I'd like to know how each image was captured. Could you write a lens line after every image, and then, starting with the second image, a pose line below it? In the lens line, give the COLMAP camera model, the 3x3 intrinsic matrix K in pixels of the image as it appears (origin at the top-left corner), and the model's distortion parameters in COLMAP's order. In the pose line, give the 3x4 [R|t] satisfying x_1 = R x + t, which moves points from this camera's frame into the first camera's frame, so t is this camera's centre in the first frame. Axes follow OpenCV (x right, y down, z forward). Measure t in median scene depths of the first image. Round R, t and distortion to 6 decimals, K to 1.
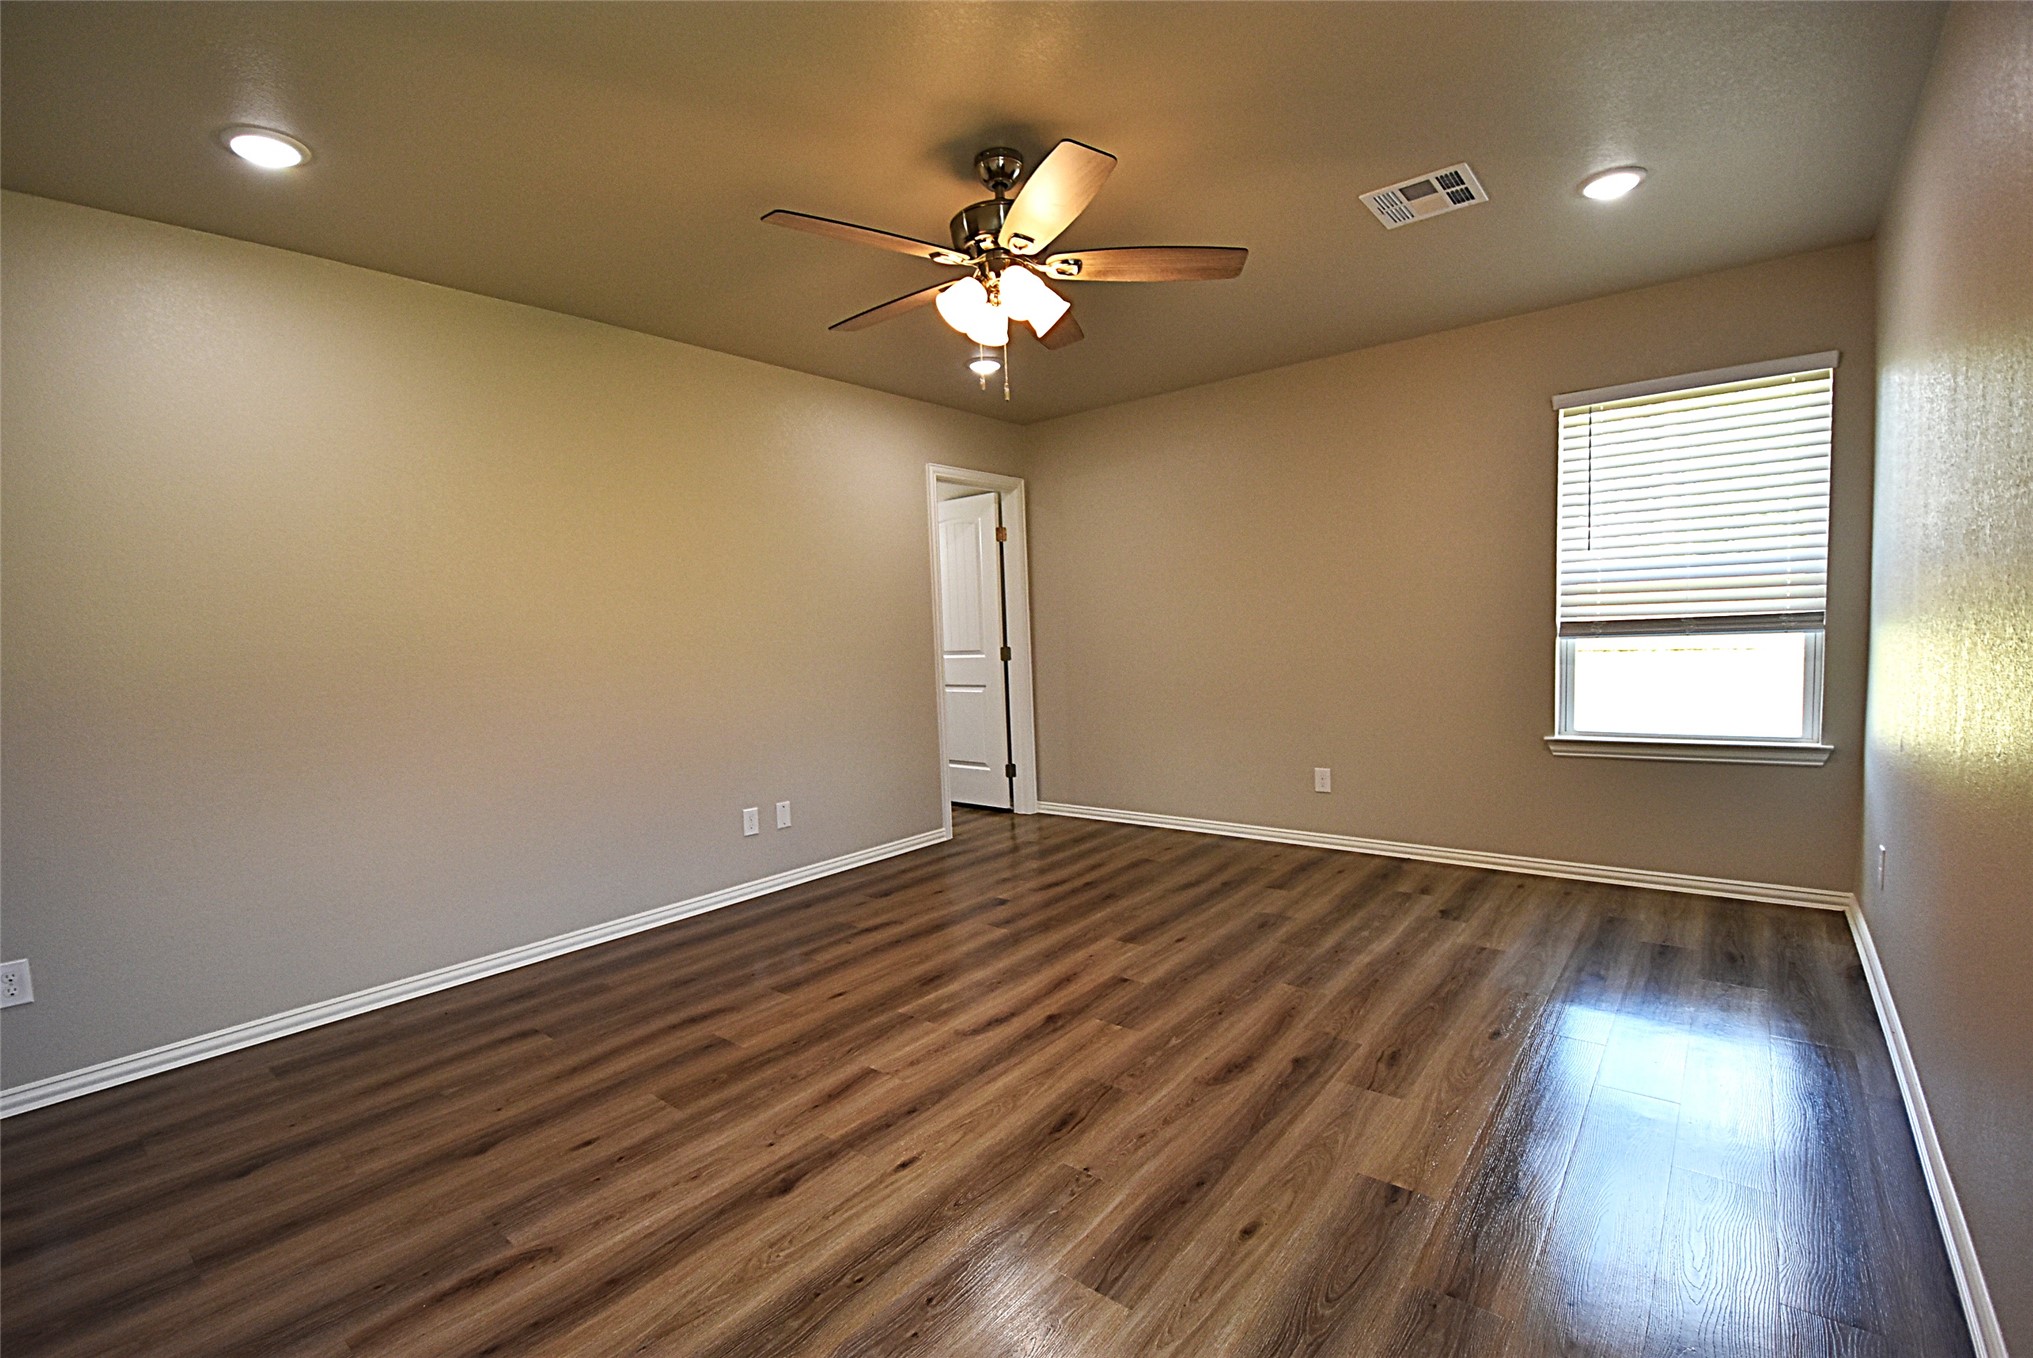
lens RADIAL K [[908.4, 0, 1013.7], [0, 908.4, 684.7], [0, 0, 1]] dist [0.012240, -0.001413]
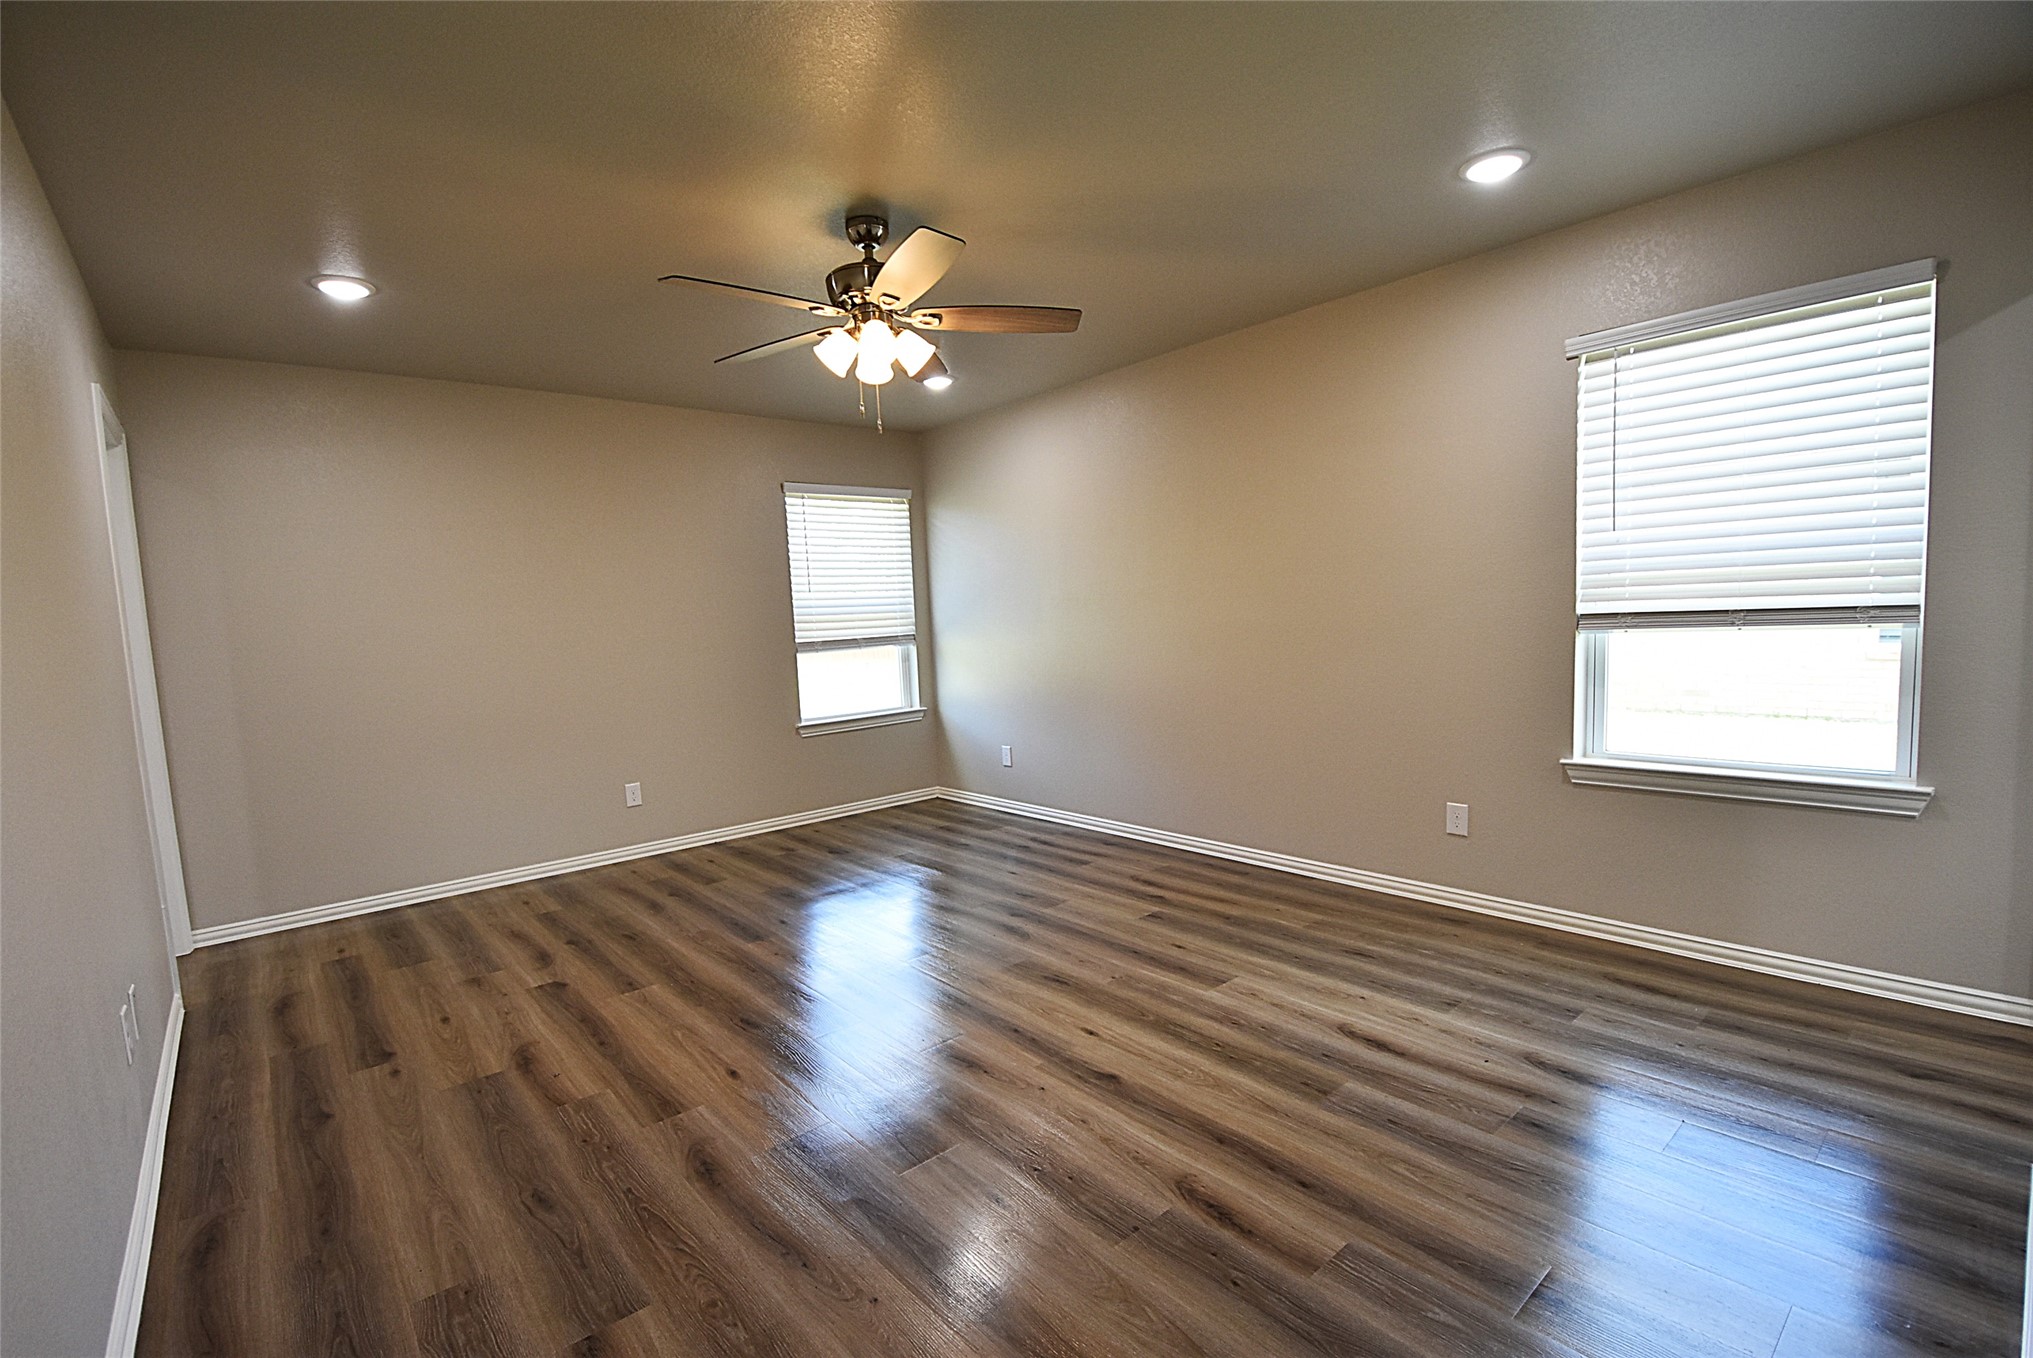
lens RADIAL K [[908.4, 0, 999.0], [0, 908.4, 682.6], [0, 0, 1]] dist [0.012240, -0.001413]
pose [[0.187425, -0.042326, 0.981367, -0.890439], [0.103142, 0.994396, 0.023190, -0.008800], [-0.976849, 0.096873, 0.190740, 0.530739]]
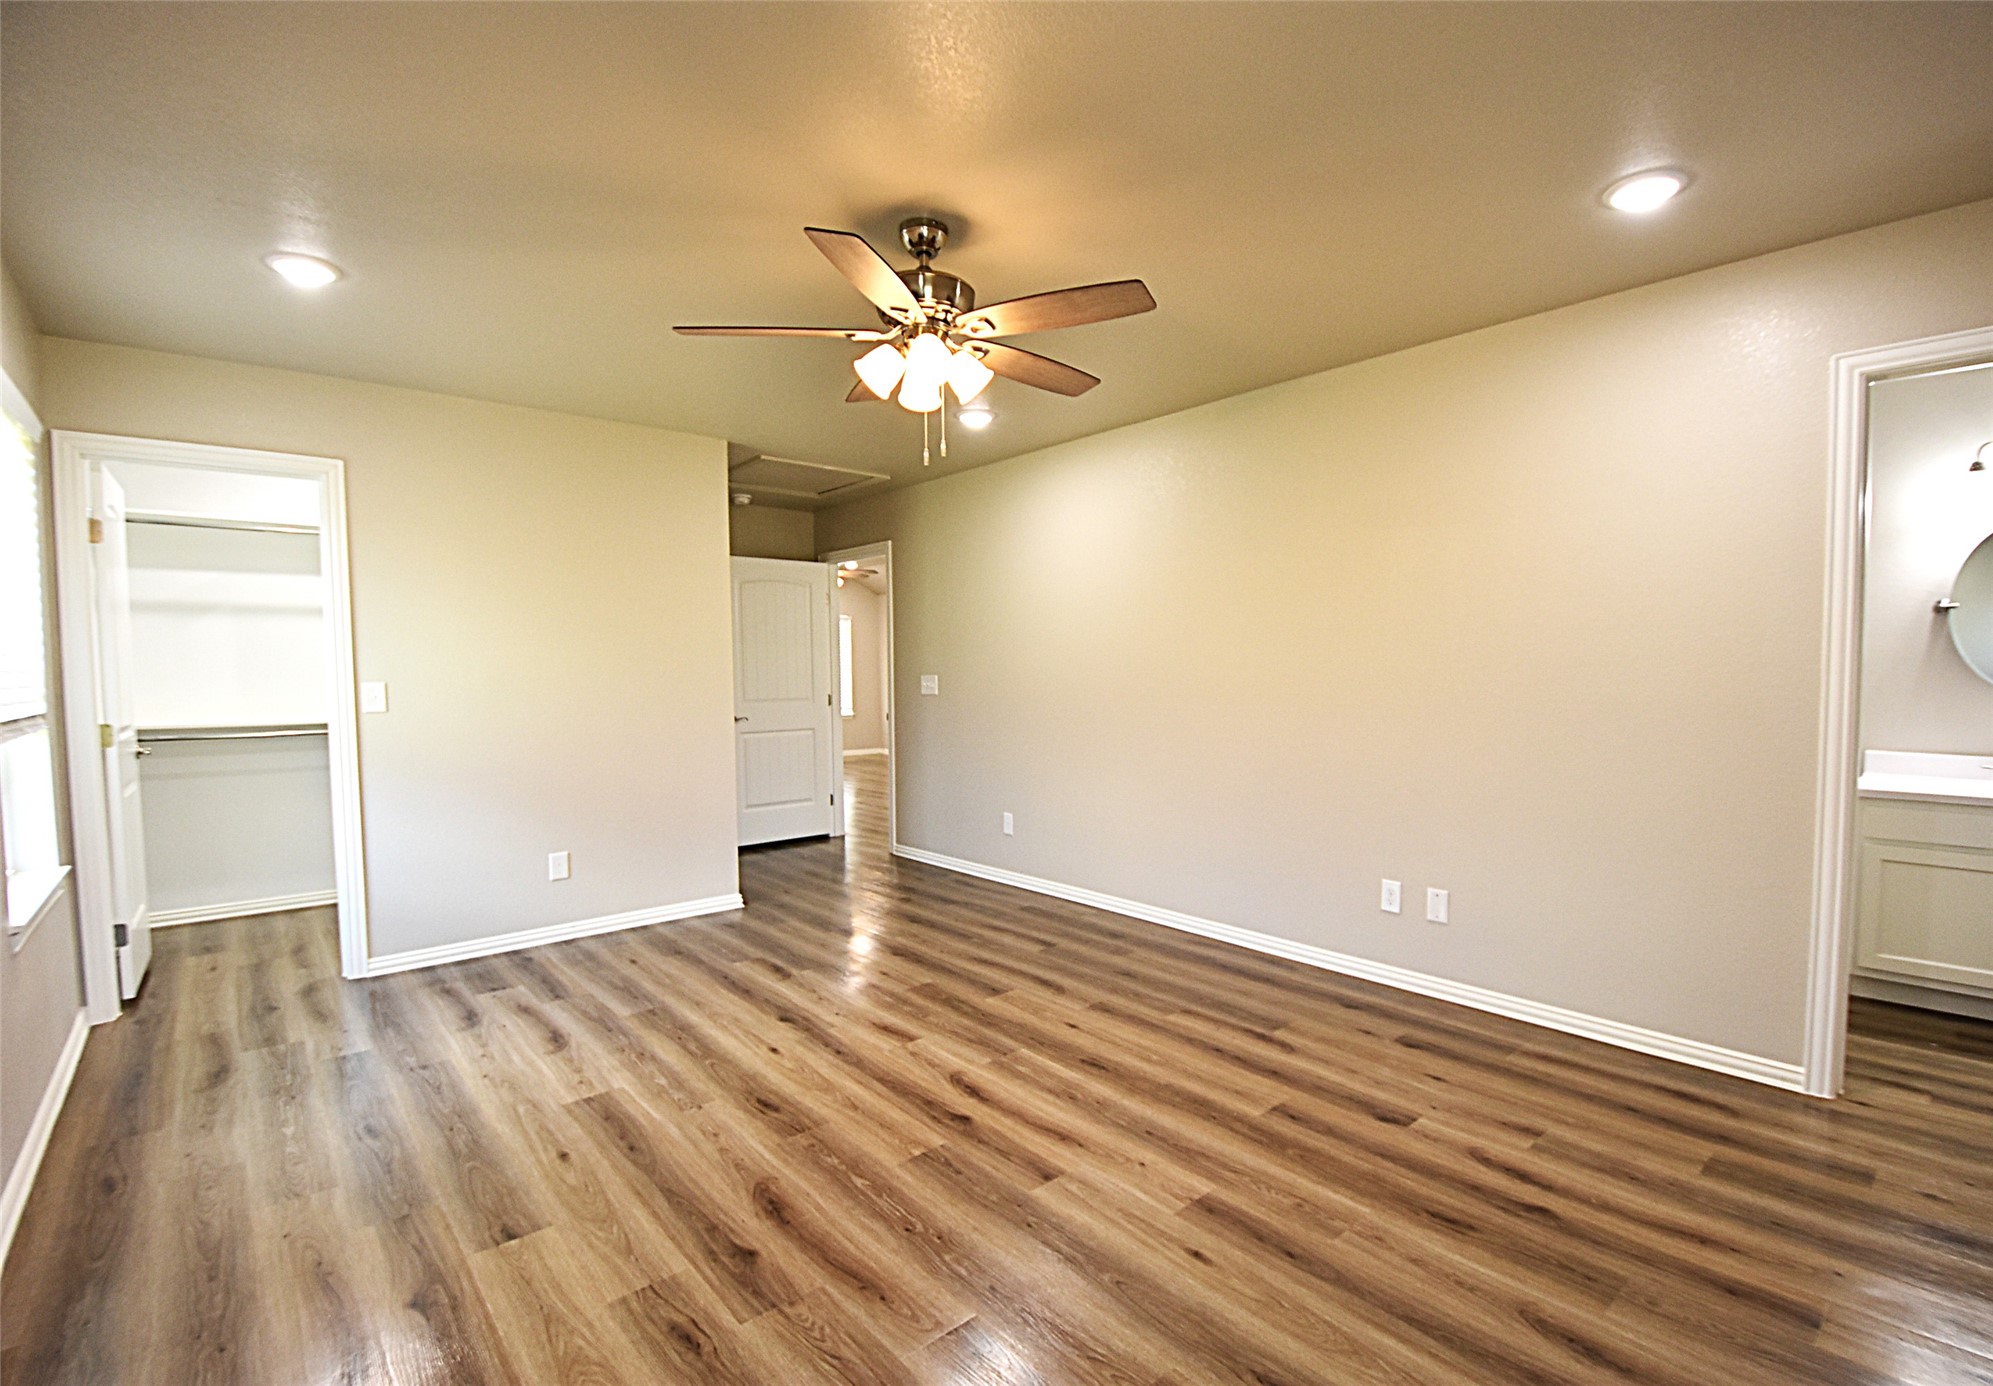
lens RADIAL K [[913.6, 0, 1010.5], [0, 913.6, 684.8], [0, 0, 1]] dist [-0.004092, -0.002359]
pose [[-0.170787, 0.057151, -0.983649, 0.784377], [-0.047969, 0.996650, 0.066235, -0.112887], [0.984140, 0.058496, -0.167473, 1.012690]]
